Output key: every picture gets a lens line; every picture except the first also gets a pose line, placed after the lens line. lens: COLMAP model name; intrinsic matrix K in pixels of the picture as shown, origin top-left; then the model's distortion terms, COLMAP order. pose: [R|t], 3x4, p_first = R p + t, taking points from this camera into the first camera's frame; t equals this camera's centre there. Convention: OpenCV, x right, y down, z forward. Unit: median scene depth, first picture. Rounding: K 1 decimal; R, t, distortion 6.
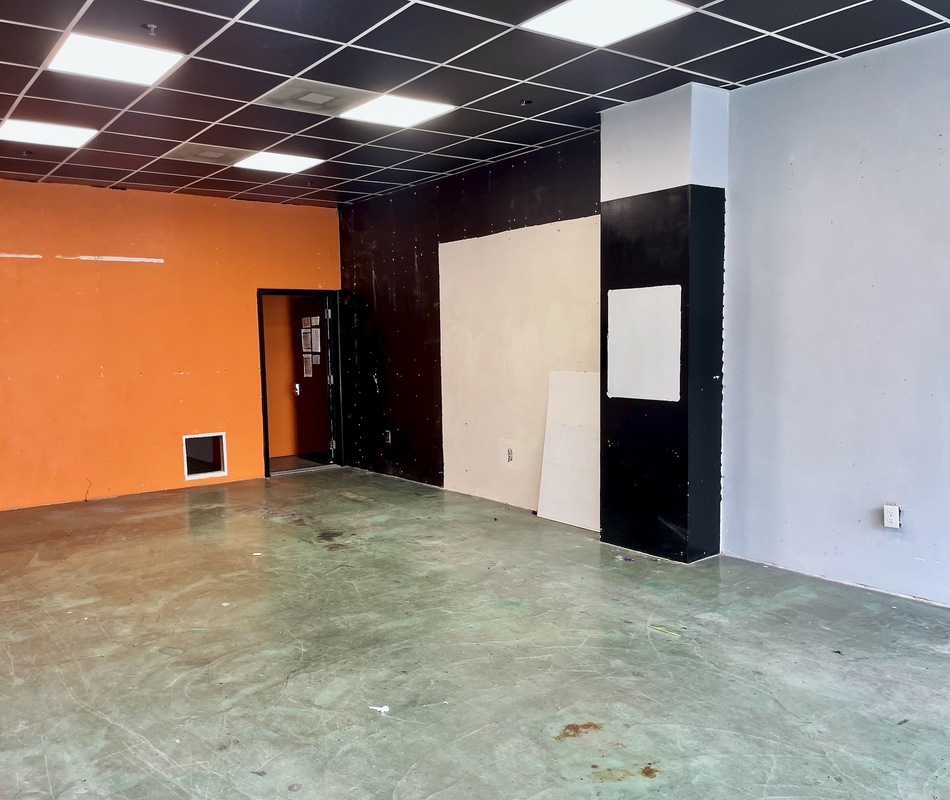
lens RADIAL K [[807.0, 0, 475.0], [0, 807.0, 400.0], [0, 0, 1]] dist [0.050591, -0.016991]
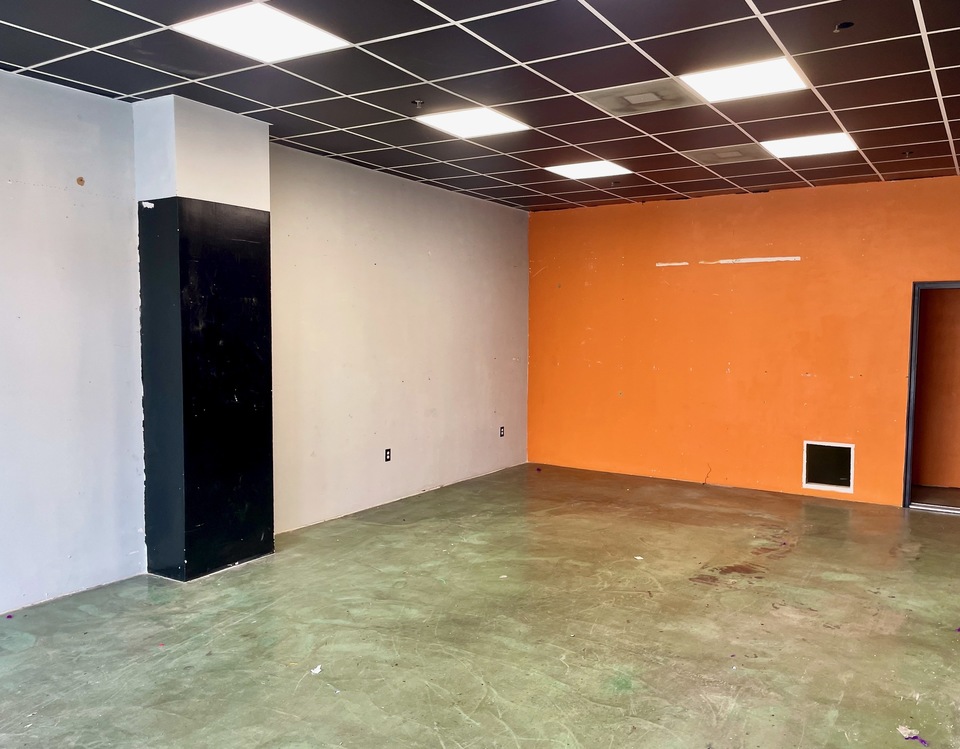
lens RADIAL K [[813.6, 0, 480.0], [0, 813.6, 374.5], [0, 0, 1]] dist [0.138229, -0.211135]
pose [[0.358527, 0.083140, -0.929810, 0.650708], [-0.092933, 0.994257, 0.053068, -0.079996], [0.928882, 0.067383, 0.364194, 0.471327]]
